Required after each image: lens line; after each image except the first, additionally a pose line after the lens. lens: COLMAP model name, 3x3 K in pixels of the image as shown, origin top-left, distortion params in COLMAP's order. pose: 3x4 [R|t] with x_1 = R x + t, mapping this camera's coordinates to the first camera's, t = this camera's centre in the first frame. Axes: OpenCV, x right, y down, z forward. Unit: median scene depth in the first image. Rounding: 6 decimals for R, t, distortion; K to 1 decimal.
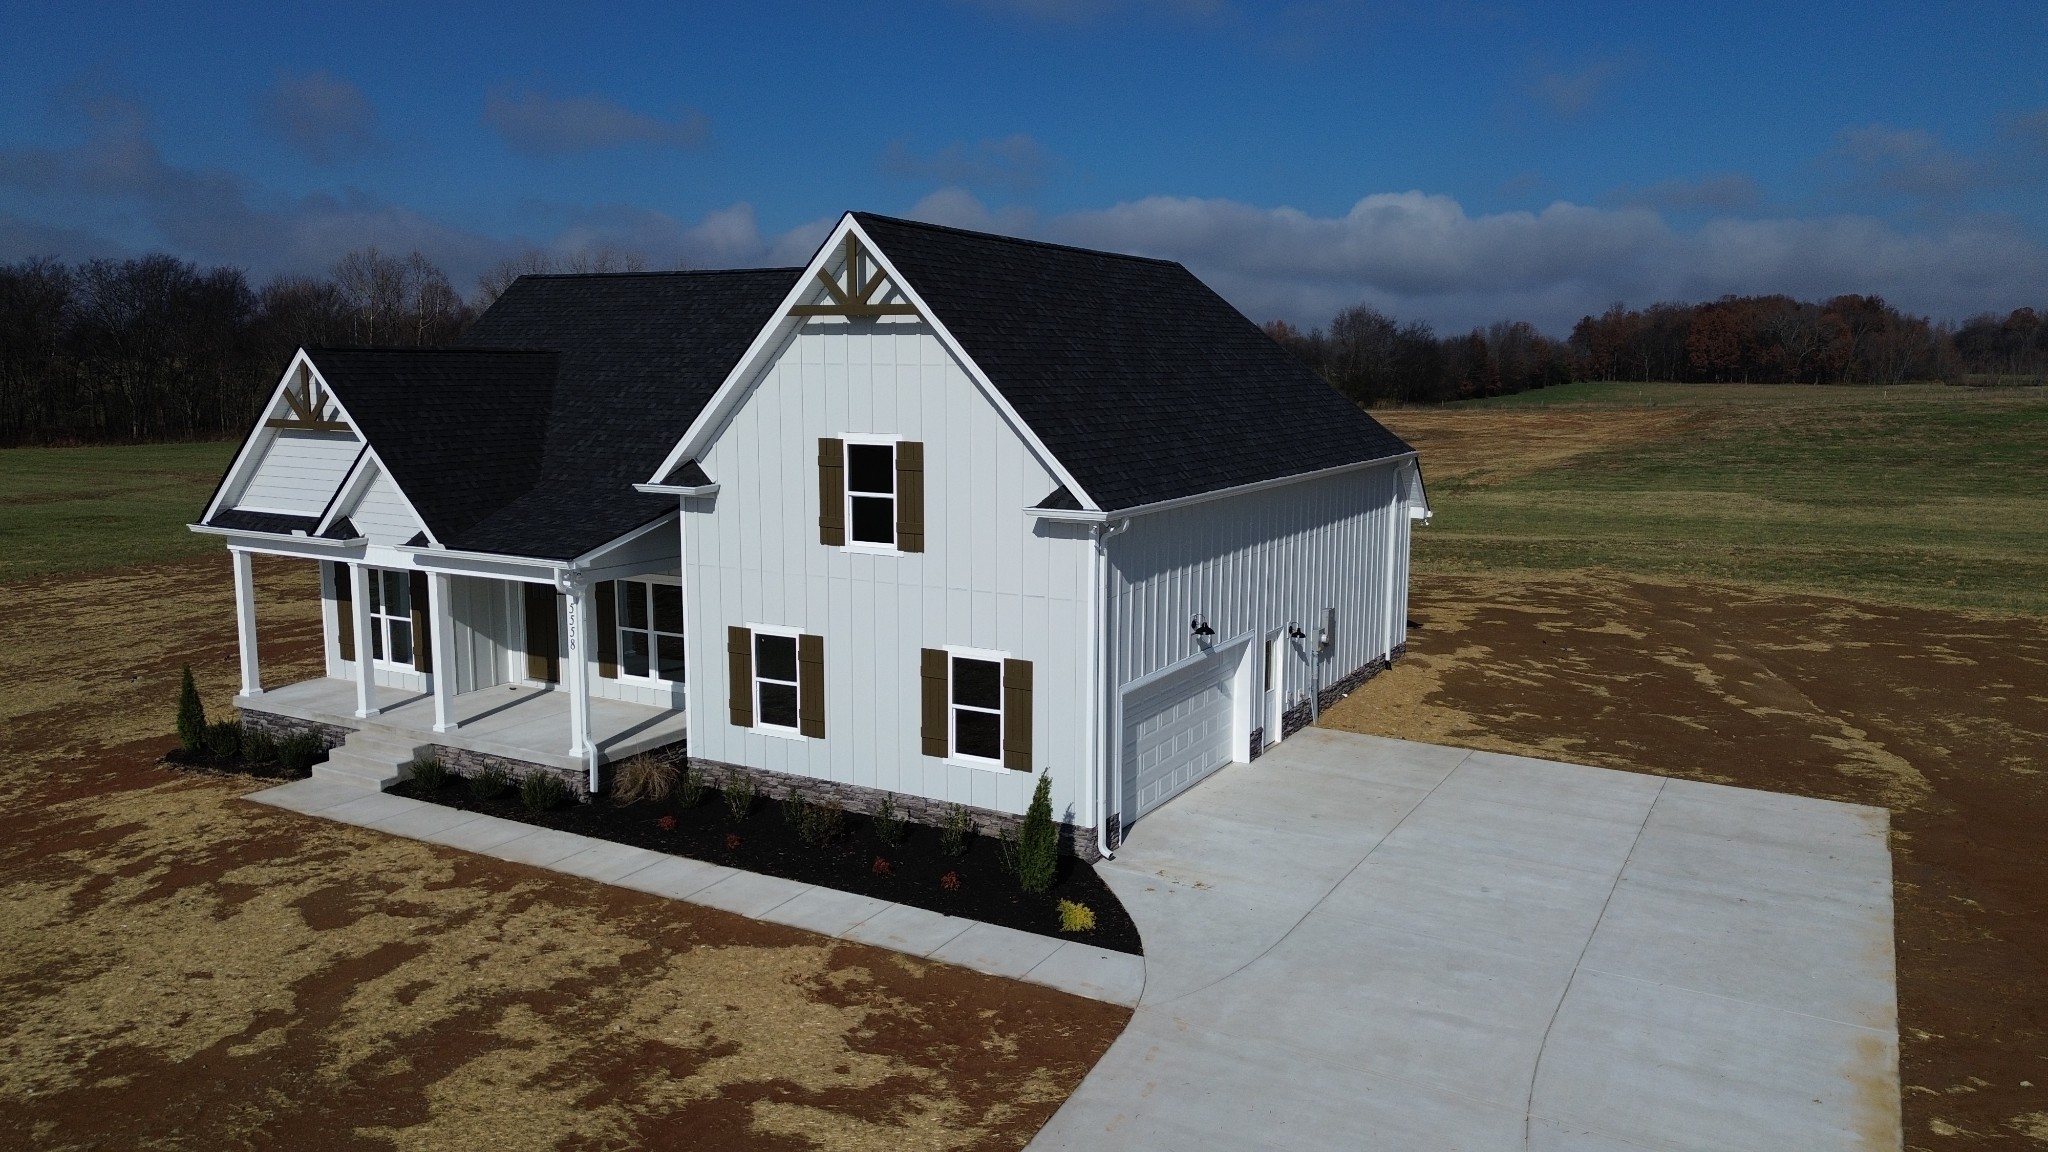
lens RADIAL K [[1456.1, 0, 1028.4], [0, 1456.1, 570.0], [0, 0, 1]] dist [0.064774, -0.054278]
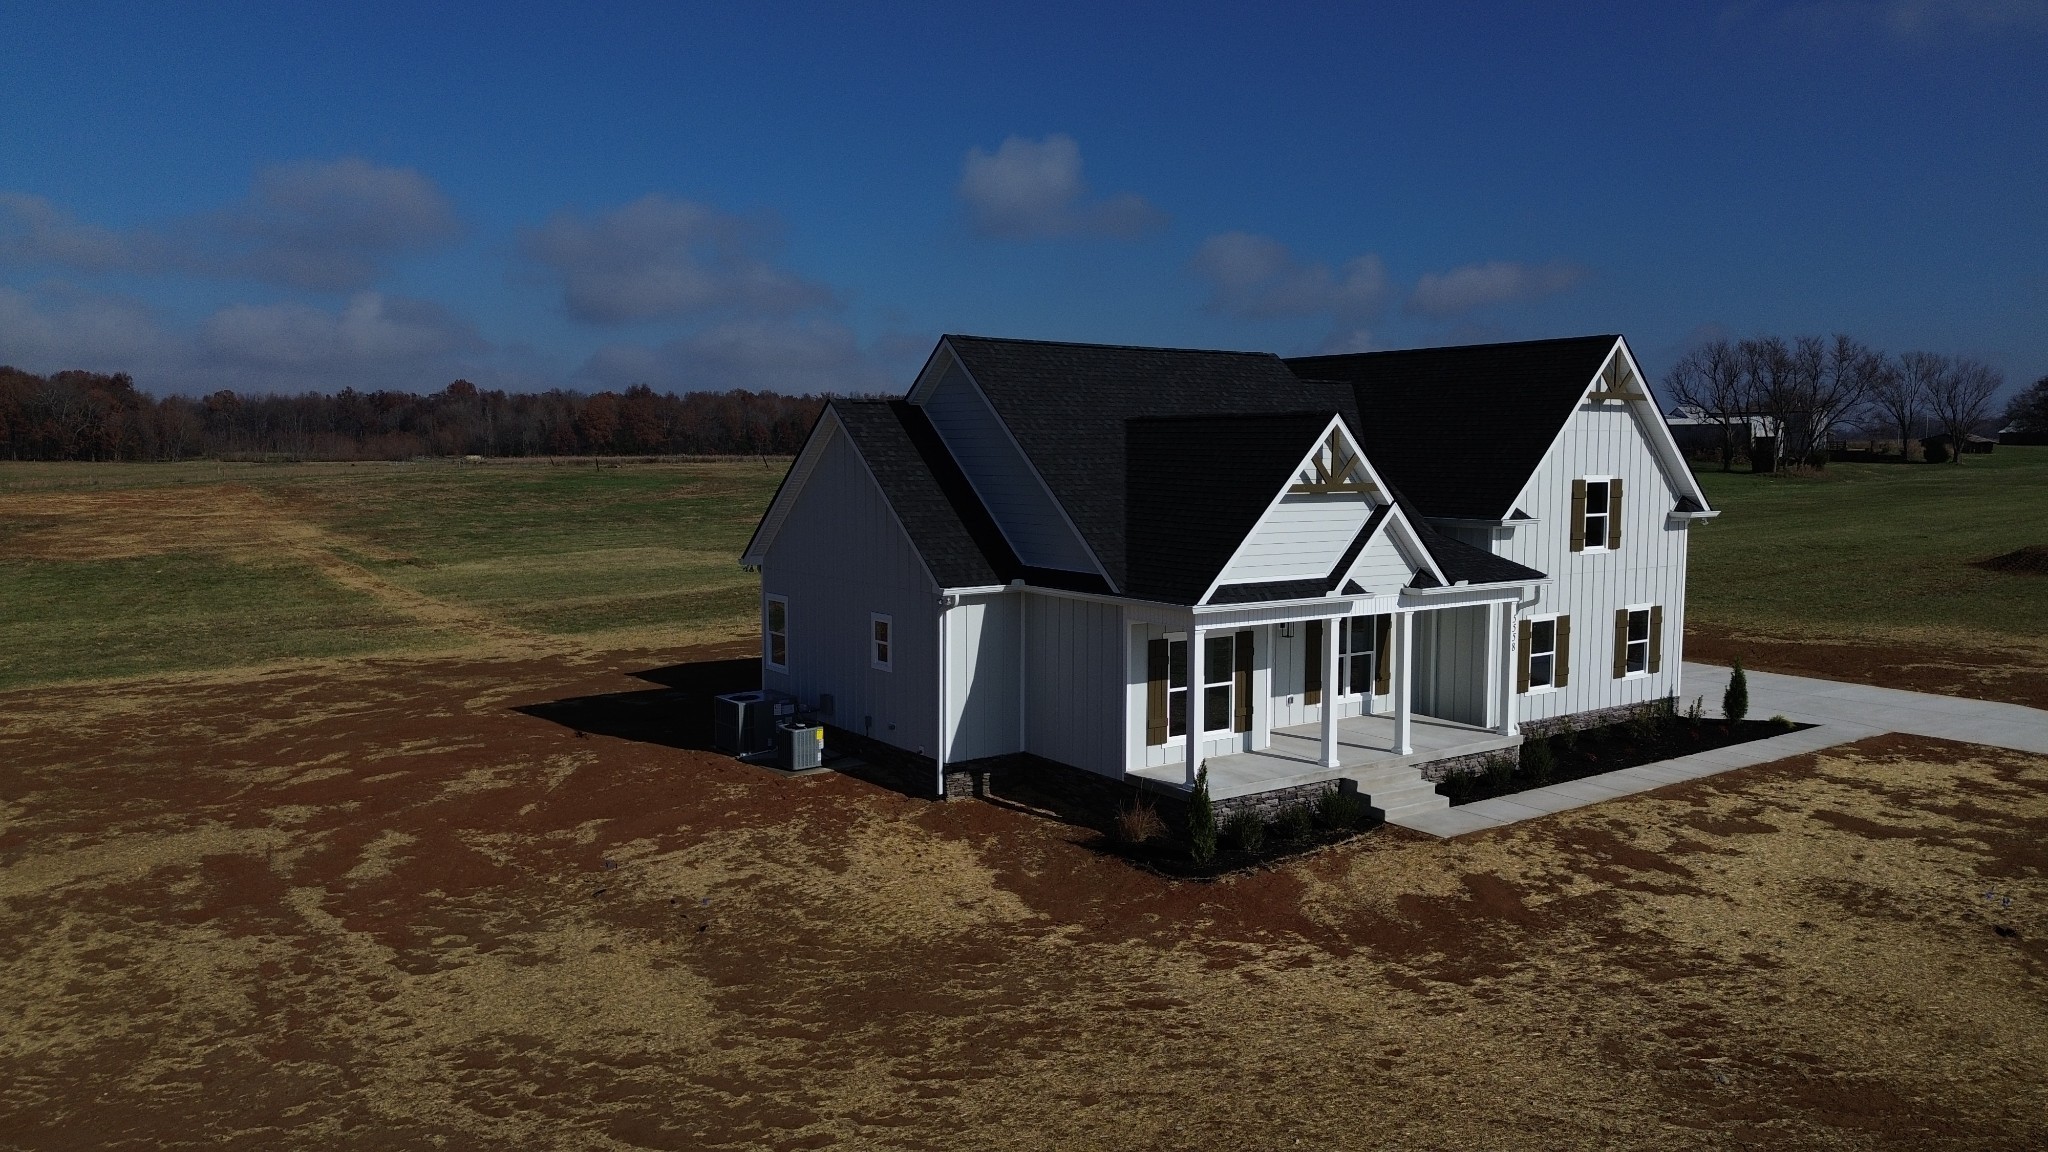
lens RADIAL K [[1456.1, 0, 1026.5], [0, 1456.1, 570.7], [0, 0, 1]] dist [0.064774, -0.054278]
pose [[0.415356, -0.079055, 0.906217, -1.656153], [0.125489, 0.991671, 0.028993, -0.106783], [-0.900962, 0.101678, 0.421817, 0.841055]]
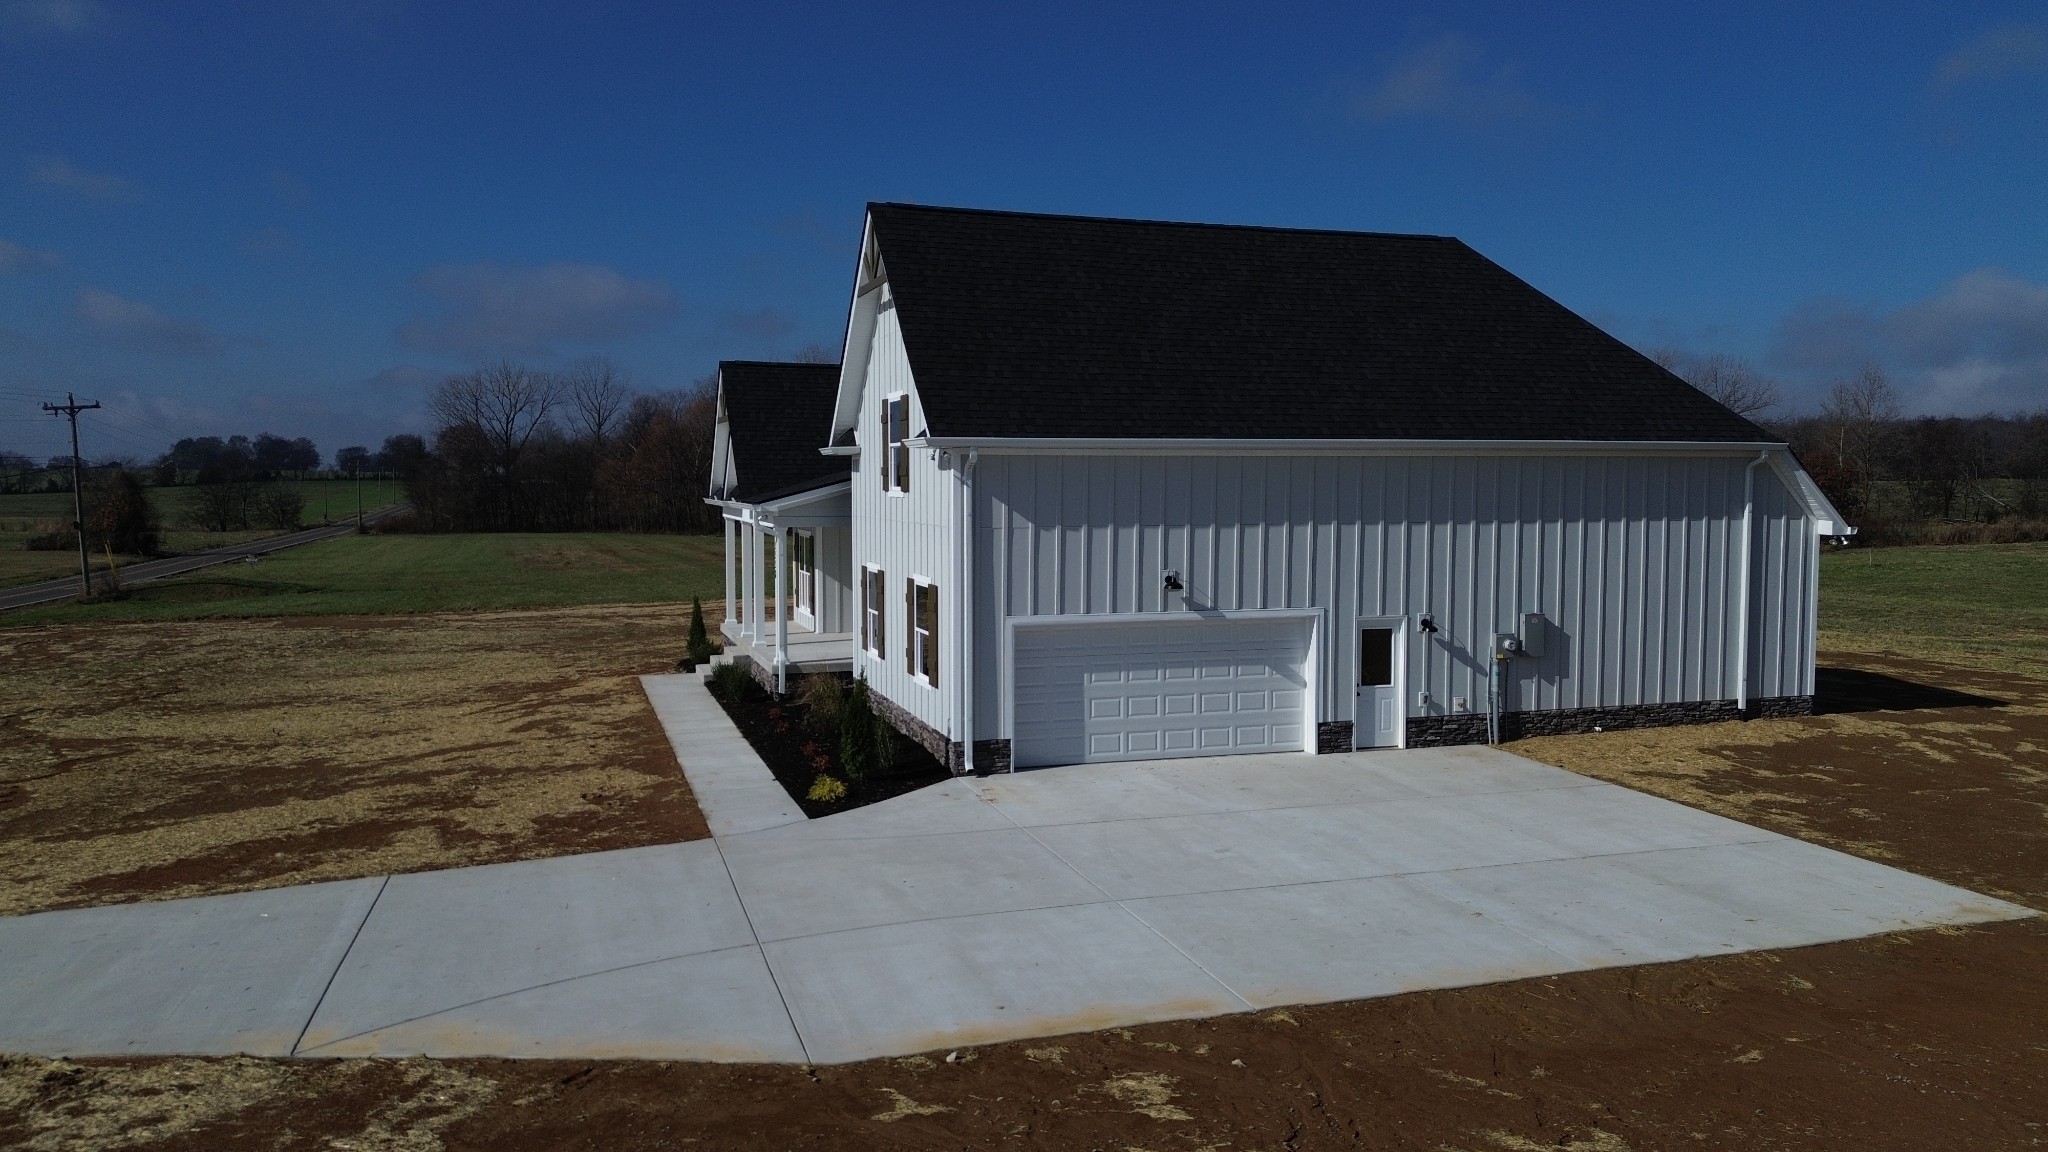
lens RADIAL K [[1456.1, 0, 1020.0], [0, 1456.1, 586.2], [0, 0, 1]] dist [0.064774, -0.054278]
pose [[0.734669, 0.045773, -0.676880, 0.707714], [-0.094398, 0.994913, -0.035177, 0.086296], [0.671826, 0.089740, 0.735252, 0.213191]]
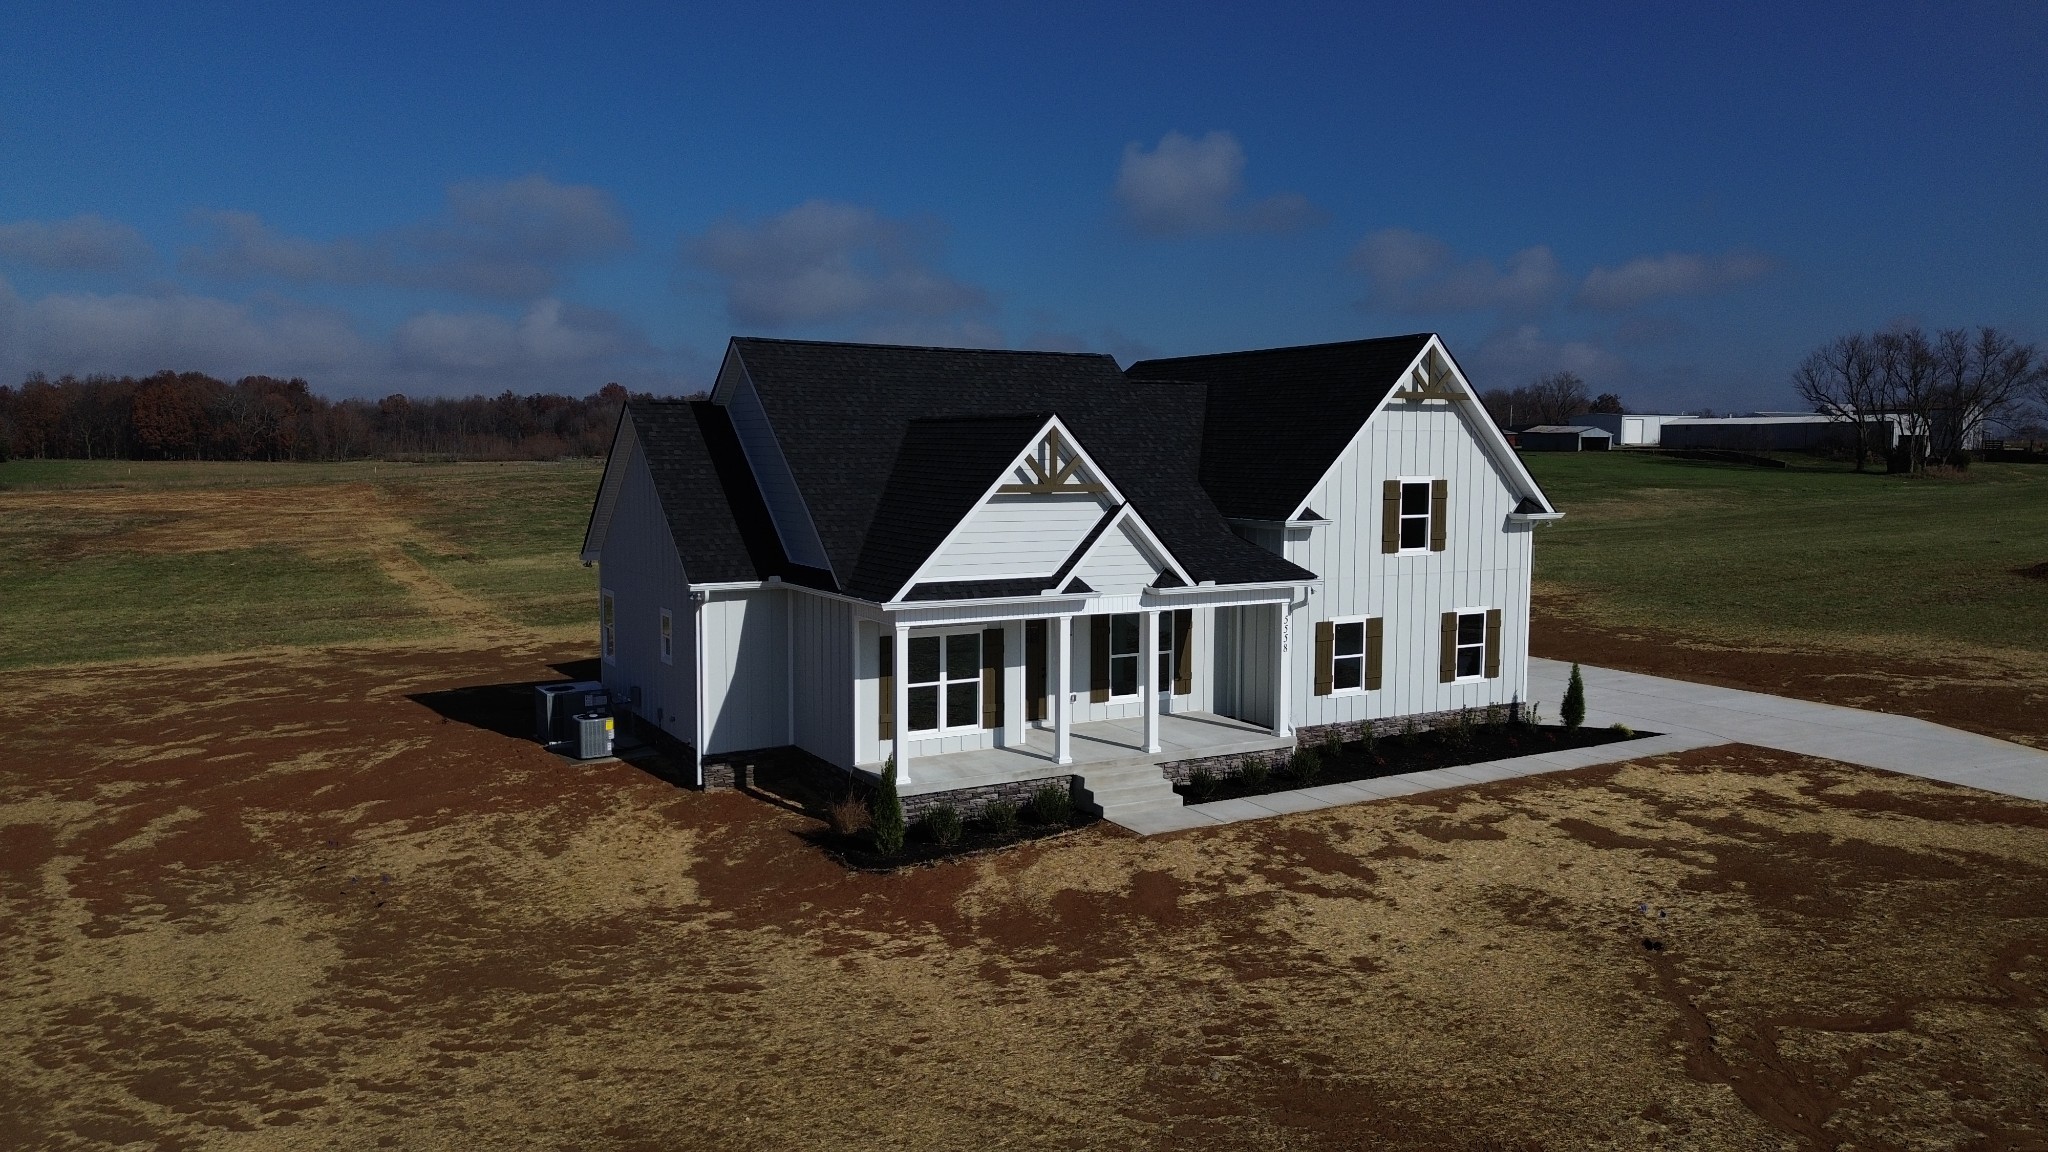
lens RADIAL K [[1456.1, 0, 1029.0], [0, 1456.1, 571.5], [0, 0, 1]] dist [0.064774, -0.054278]
pose [[0.504683, -0.075774, 0.859973, -1.522427], [0.119808, 0.992649, 0.017154, -0.064702], [-0.854951, 0.094374, 0.510051, 0.539880]]
